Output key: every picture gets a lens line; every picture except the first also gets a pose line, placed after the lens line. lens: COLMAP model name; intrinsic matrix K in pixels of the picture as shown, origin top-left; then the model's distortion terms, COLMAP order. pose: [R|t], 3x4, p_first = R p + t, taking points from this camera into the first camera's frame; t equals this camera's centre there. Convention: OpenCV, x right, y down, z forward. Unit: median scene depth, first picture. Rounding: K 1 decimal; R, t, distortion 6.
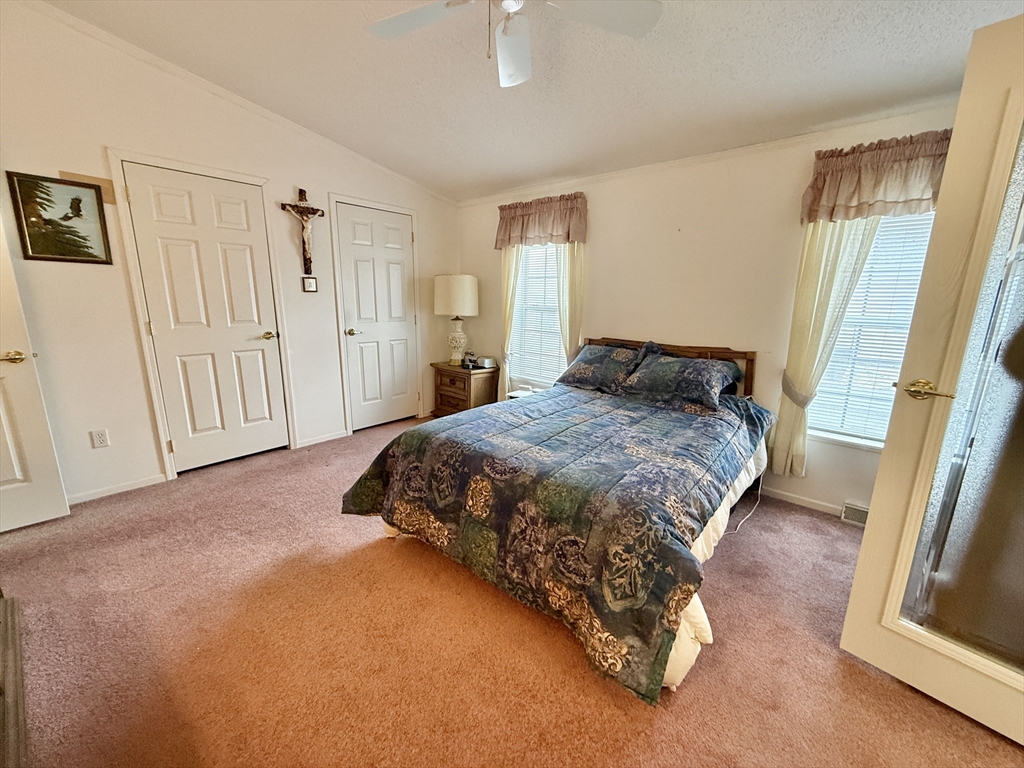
lens RADIAL K [[406.3, 0, 510.8], [0, 406.3, 383.1], [0, 0, 1]] dist [-0.000261, -0.000171]
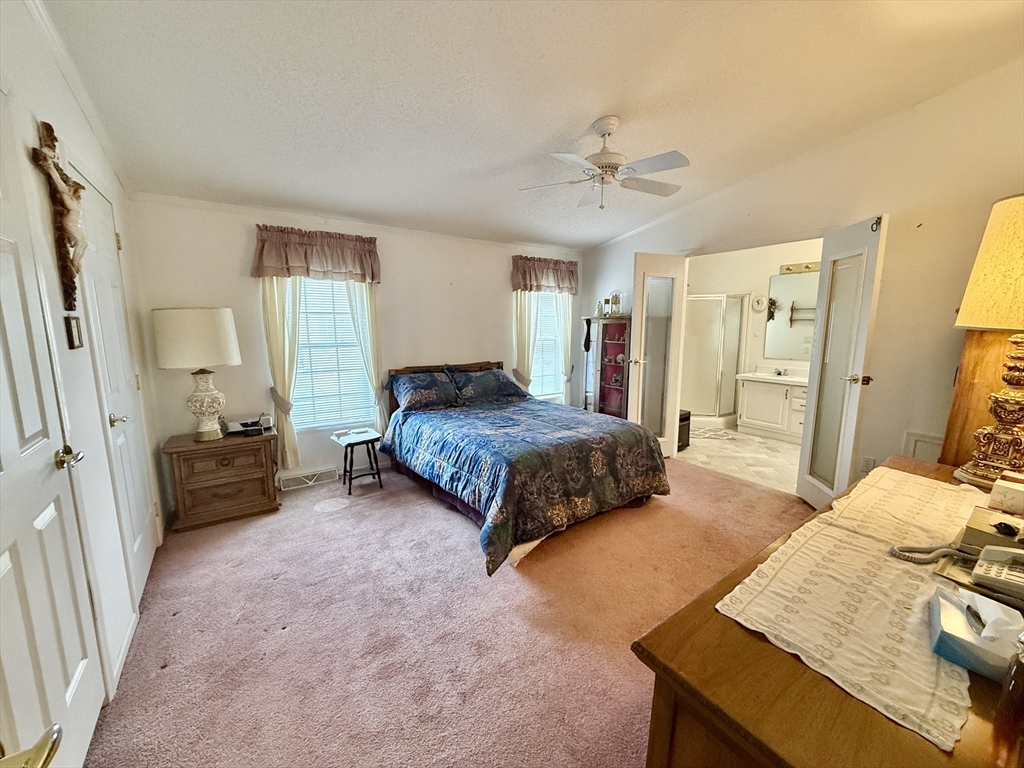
lens RADIAL K [[406.3, 0, 510.8], [0, 406.3, 383.1], [0, 0, 1]] dist [-0.000261, -0.000171]
pose [[0.244647, -0.161181, 0.956122, -0.928550], [0.206487, 0.972128, 0.111045, -0.155092], [-0.947371, 0.170260, 0.271110, 0.477087]]
